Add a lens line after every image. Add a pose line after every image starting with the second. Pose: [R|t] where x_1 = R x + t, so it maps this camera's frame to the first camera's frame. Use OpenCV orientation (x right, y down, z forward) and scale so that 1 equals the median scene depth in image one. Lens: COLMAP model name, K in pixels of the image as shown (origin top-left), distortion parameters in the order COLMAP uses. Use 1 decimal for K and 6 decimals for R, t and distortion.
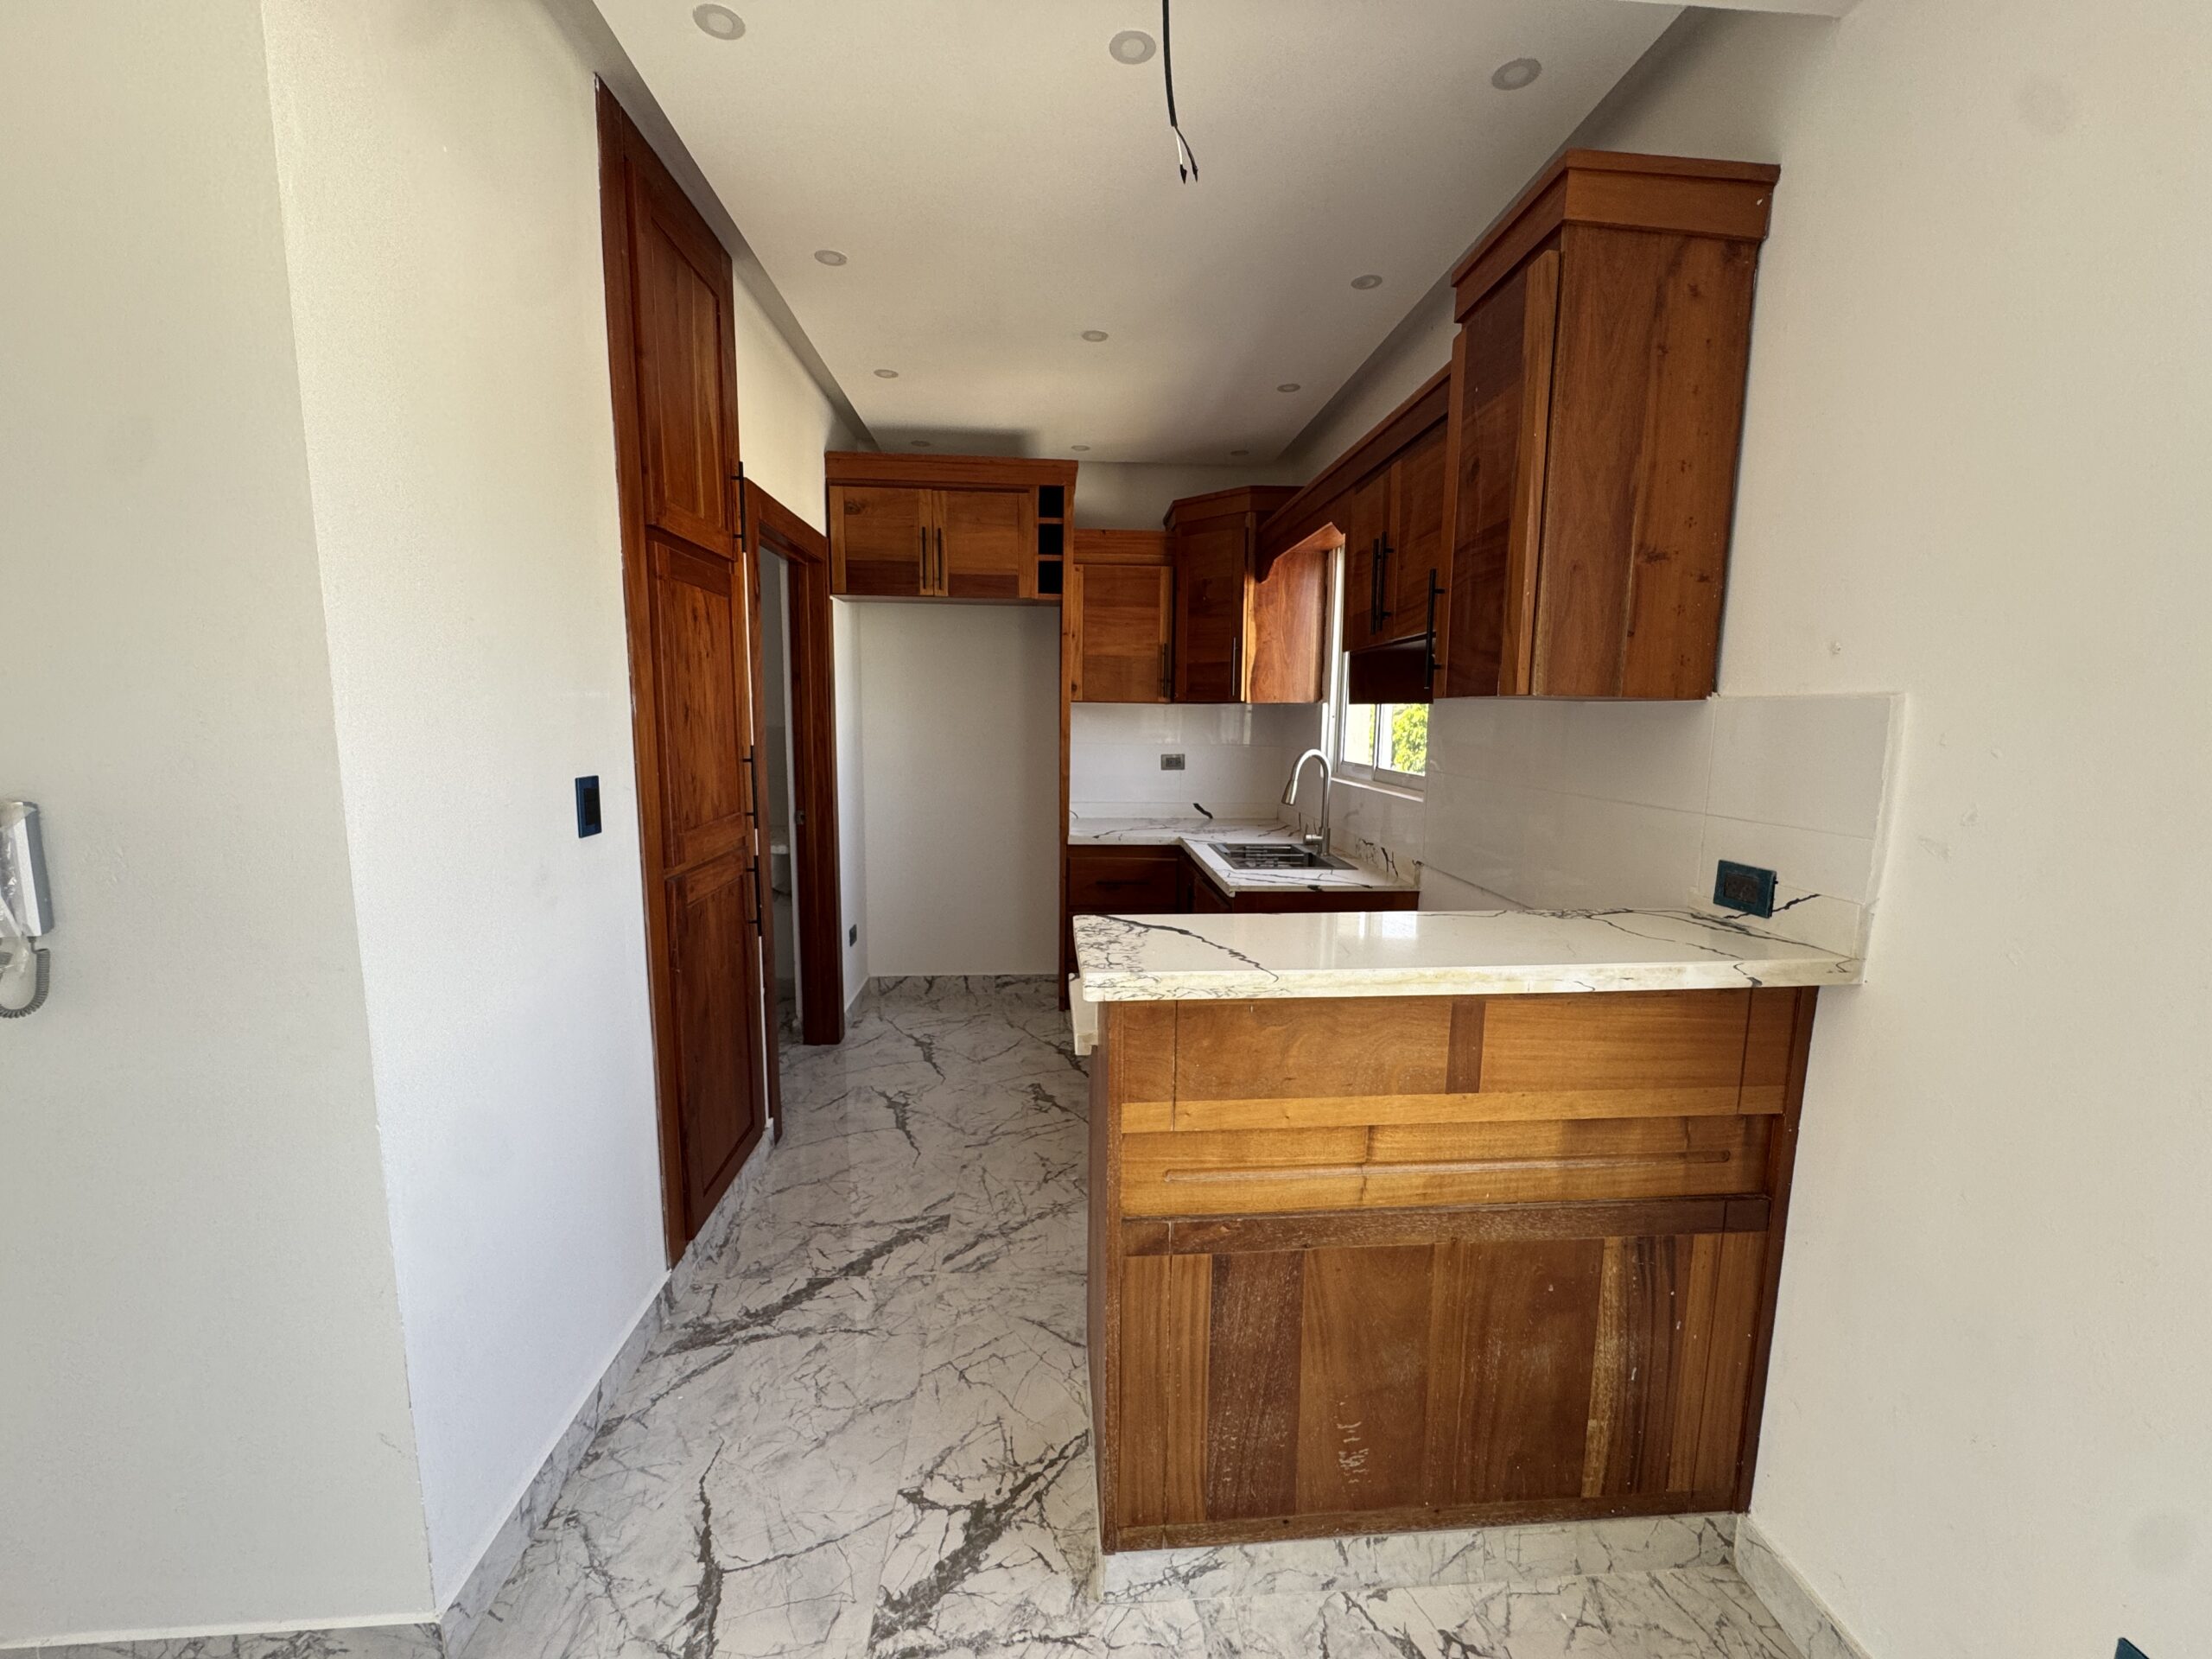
lens RADIAL K [[884.0, 0, 1106.0], [0, 884.0, 829.5], [0, 0, 1]] dist [-0.002451, 0.000595]
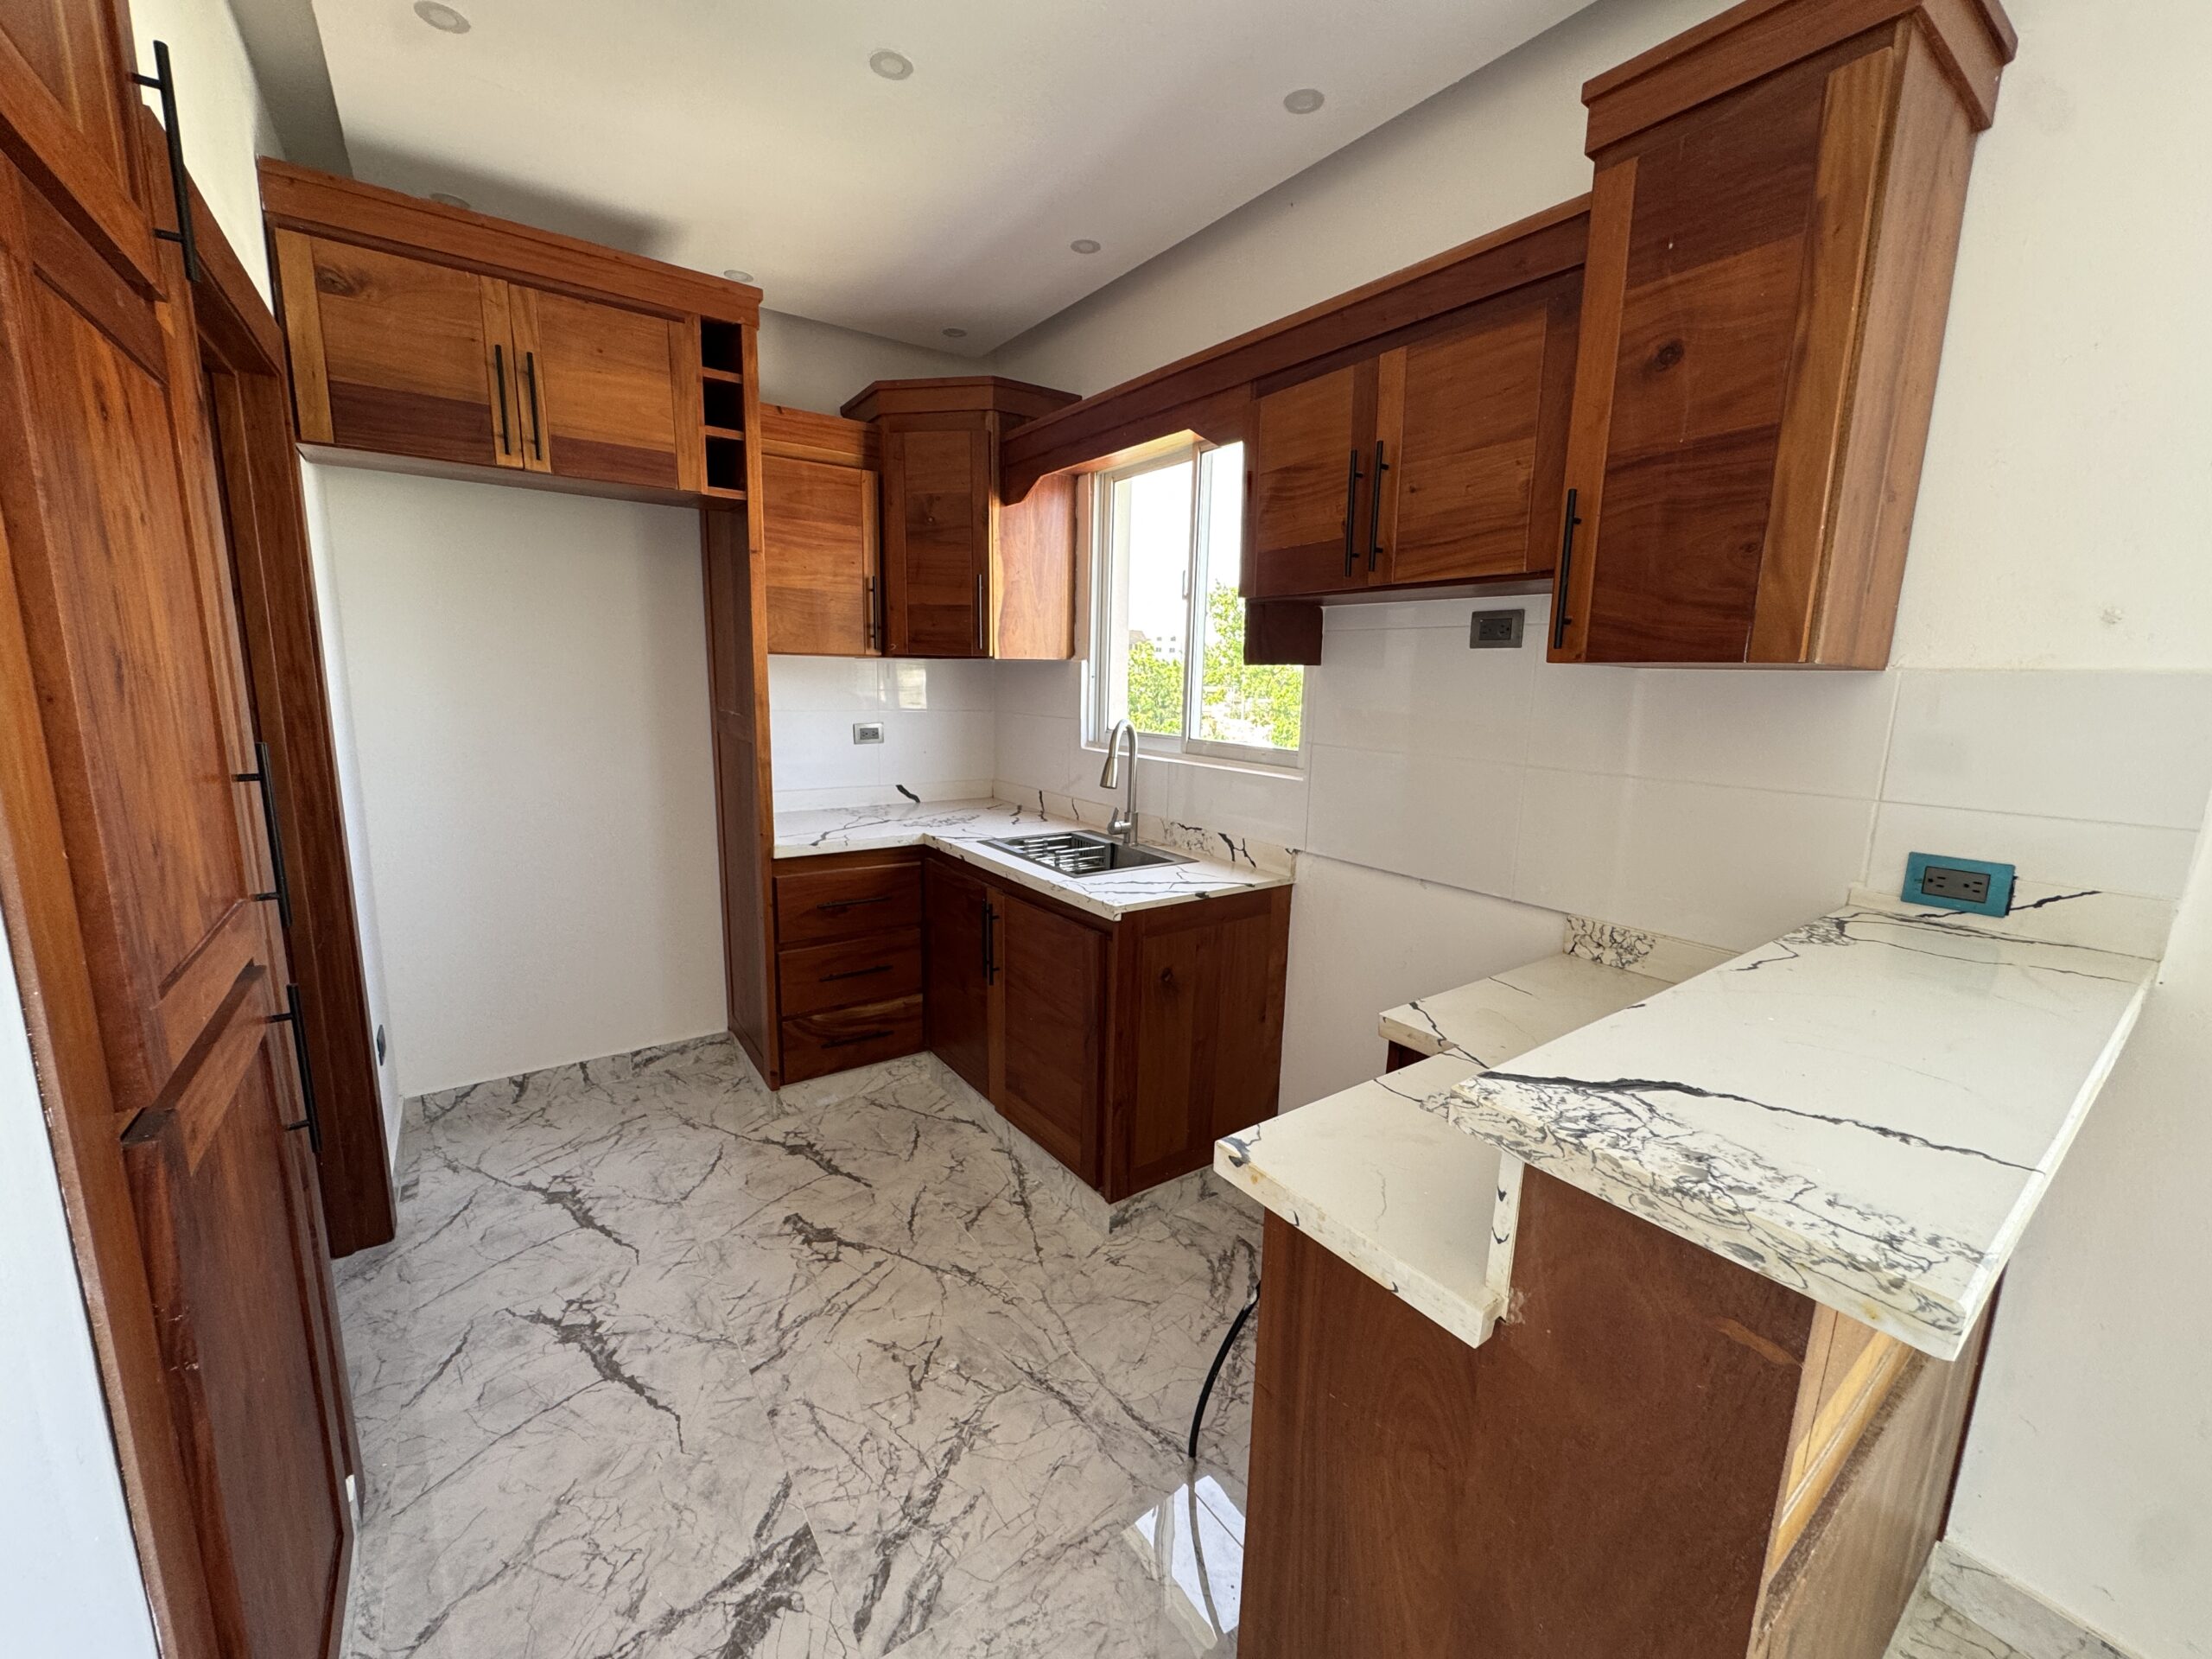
lens RADIAL K [[884.0, 0, 1106.0], [0, 884.0, 829.5], [0, 0, 1]] dist [-0.002451, 0.000595]
pose [[0.849623, -0.084895, 0.520513, -0.192419], [0.057894, 0.996008, 0.067949, -0.040546], [-0.524203, -0.027596, 0.851146, 0.281911]]
